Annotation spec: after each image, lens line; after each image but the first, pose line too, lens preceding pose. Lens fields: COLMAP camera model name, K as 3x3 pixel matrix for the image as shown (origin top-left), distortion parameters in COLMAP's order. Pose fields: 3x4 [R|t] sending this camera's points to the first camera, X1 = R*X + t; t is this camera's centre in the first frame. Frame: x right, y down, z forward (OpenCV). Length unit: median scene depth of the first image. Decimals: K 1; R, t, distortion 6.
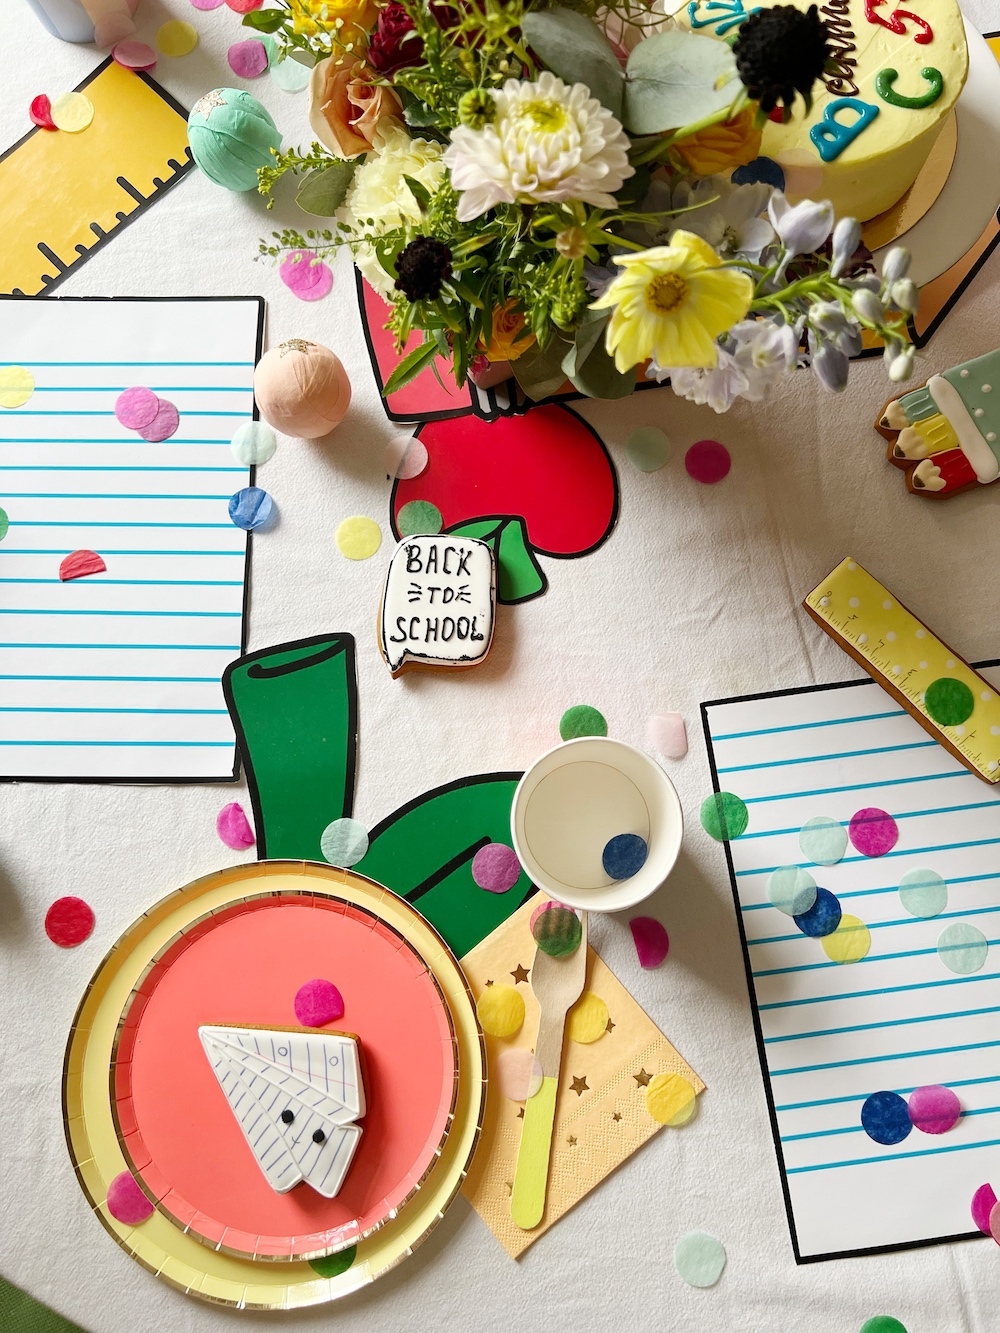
lens RADIAL K [[1022.6, 0, 504.7], [0, 1022.6, 688.9], [0, 0, 1]] dist [0.040073, -0.050048]
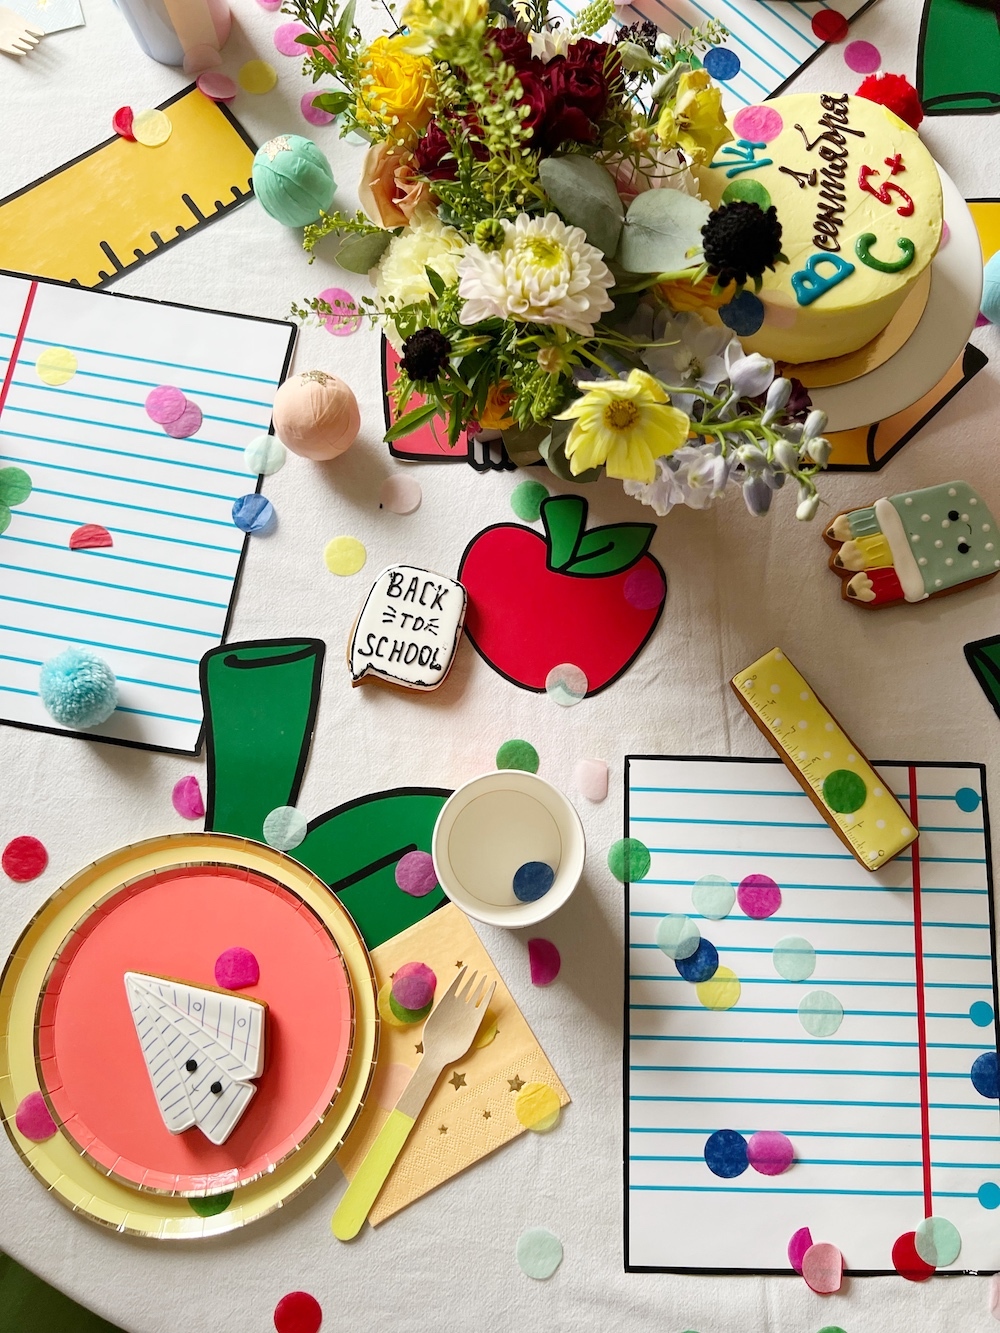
lens RADIAL K [[1028.3, 0, 500.7], [0, 1028.3, 687.3], [0, 0, 1]] dist [0.034834, -0.038282]
pose [[0.986402, 0.164031, 0.010228, 0.036452], [-0.163883, 0.986382, -0.013916, -0.022238], [-0.012371, 0.012051, 0.999851, -0.112220]]
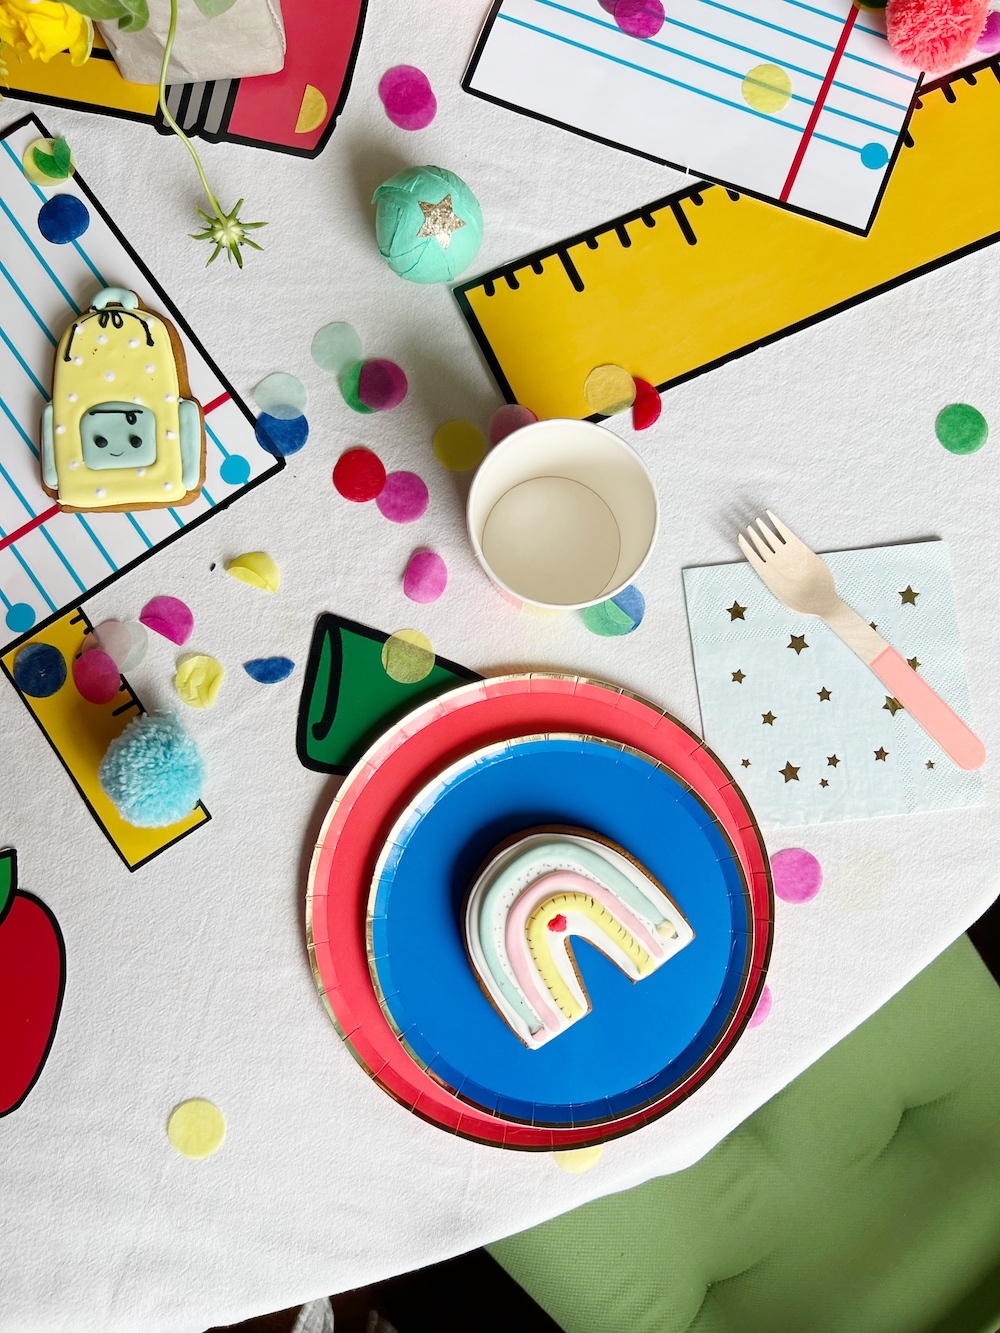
lens RADIAL K [[1005.3, 0, 506.2], [0, 1005.3, 657.9], [0, 0, 1]] dist [0.039166, -0.049997]
pose [[-0.940279, -0.339977, 0.017044, -0.496659], [0.333156, -0.908827, 0.251077, -1.133594], [-0.069870, 0.241761, 0.967817, 0.333844]]
